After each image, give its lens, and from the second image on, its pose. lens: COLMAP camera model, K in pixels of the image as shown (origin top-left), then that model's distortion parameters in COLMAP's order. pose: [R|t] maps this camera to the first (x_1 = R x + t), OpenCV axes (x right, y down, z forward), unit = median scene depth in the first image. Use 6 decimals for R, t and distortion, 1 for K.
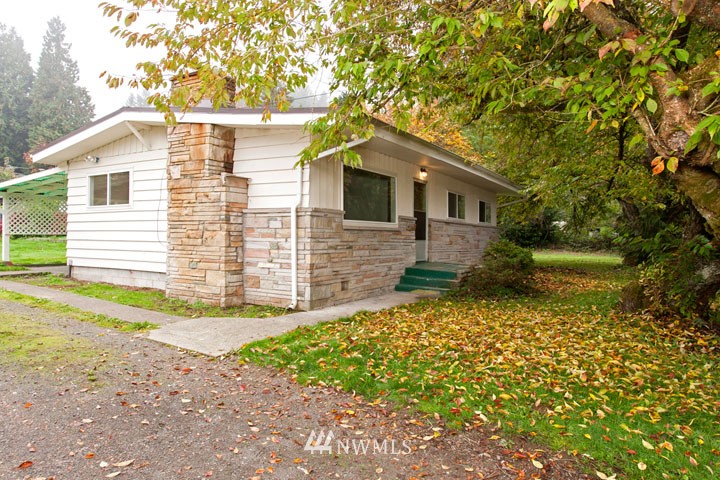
lens RADIAL K [[492.1, 0, 360.2], [0, 492.1, 240.0], [0, 0, 1]] dist [0.006925, 0.001608]
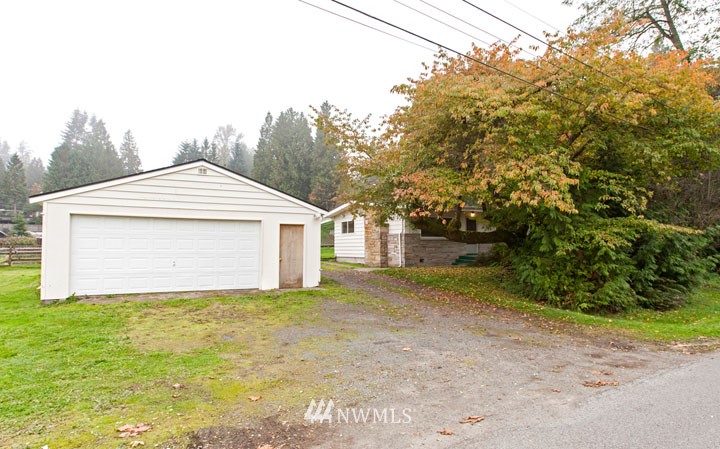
lens RADIAL K [[410.8, 0, 360.5], [0, 410.8, 225.6], [0, 0, 1]] dist [0.000357, 0.000006]
pose [[0.891775, -0.040869, -0.450630, 0.596792], [0.015705, 0.998108, -0.059442, 0.023472], [0.452207, 0.045932, 0.890729, -1.023257]]
